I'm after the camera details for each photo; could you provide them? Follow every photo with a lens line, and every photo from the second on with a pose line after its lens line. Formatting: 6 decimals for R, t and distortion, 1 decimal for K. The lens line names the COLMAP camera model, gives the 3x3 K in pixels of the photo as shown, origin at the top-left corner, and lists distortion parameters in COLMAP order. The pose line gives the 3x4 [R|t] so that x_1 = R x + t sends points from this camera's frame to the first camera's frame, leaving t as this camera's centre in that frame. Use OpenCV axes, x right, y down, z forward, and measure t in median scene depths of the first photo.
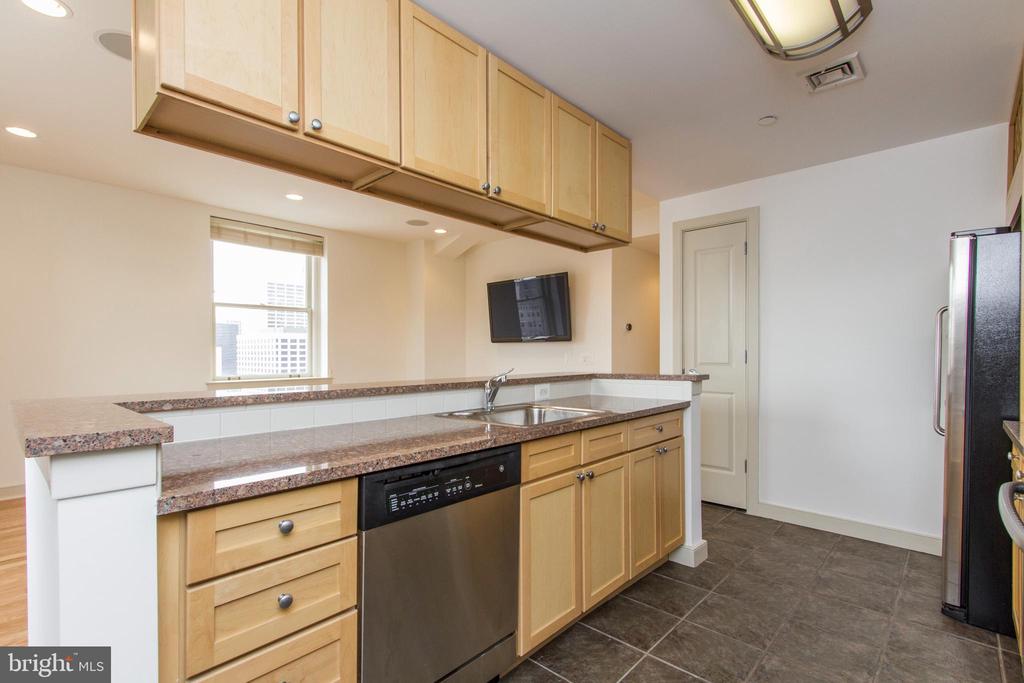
lens RADIAL K [[481.8, 0, 509.5], [0, 481.8, 355.1], [0, 0, 1]] dist [0.011581, -0.001365]
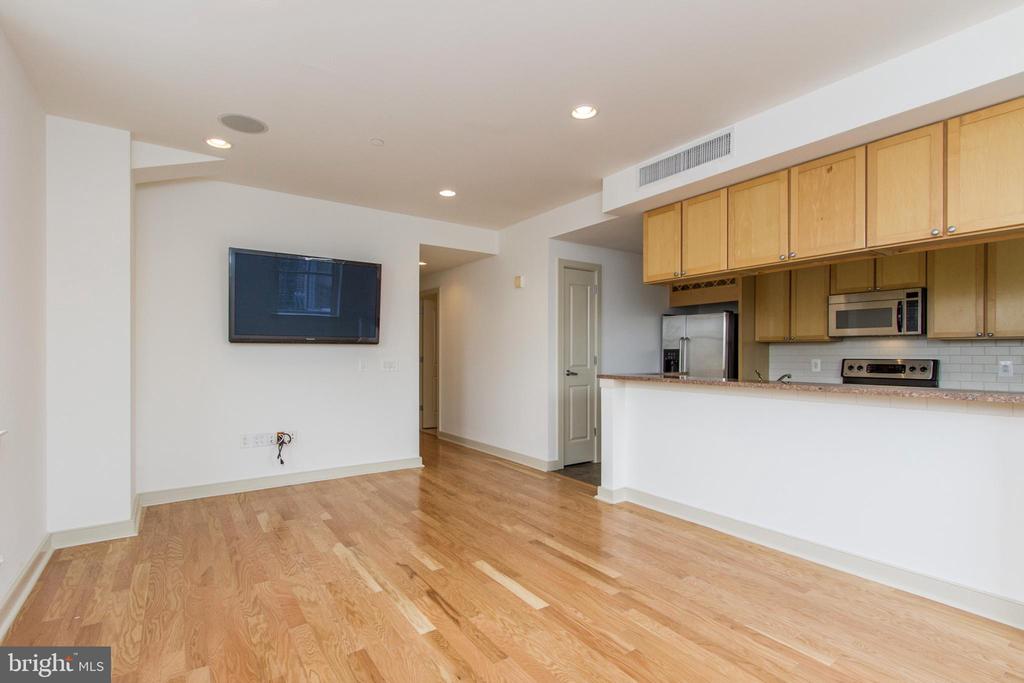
lens RADIAL K [[484.4, 0, 506.4], [0, 484.4, 354.4], [0, 0, 1]] dist [0.002945, 0.000193]
pose [[0.225679, 0.003547, 0.974195, -1.386793], [0.003505, 0.999984, -0.004452, -0.012761], [-0.974195, 0.004419, 0.225663, 1.202720]]
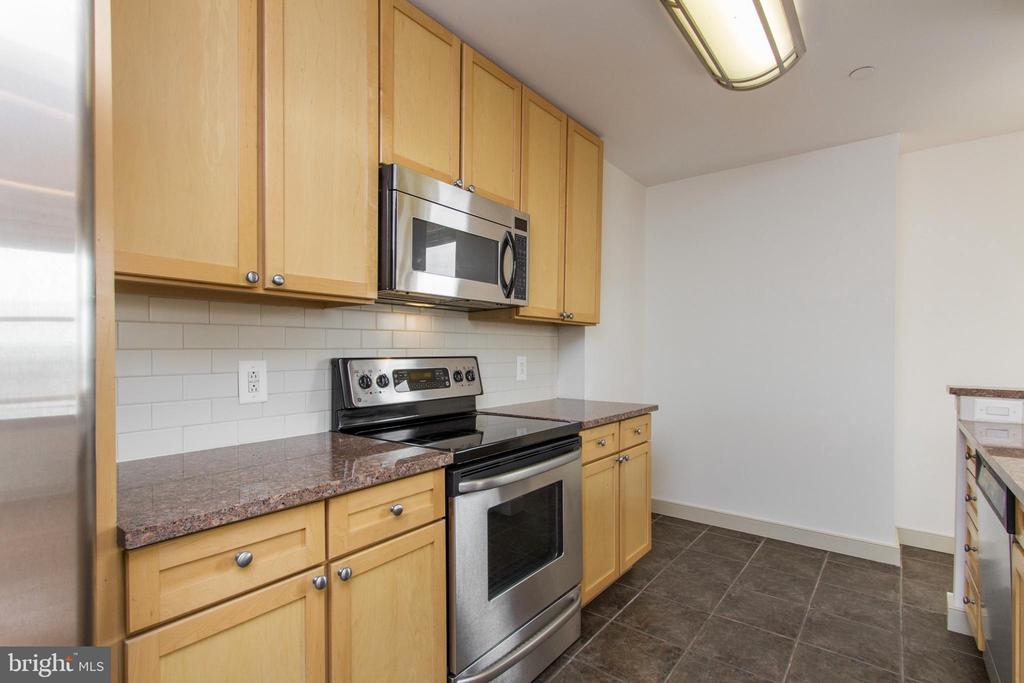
lens RADIAL K [[481.8, 0, 509.5], [0, 481.8, 355.1], [0, 0, 1]] dist [0.011581, -0.001365]
pose [[-0.996962, 0.002139, -0.077855, 0.531720], [0.000750, 0.999840, 0.017865, -0.015373], [0.077881, 0.017752, -0.996805, 1.034218]]
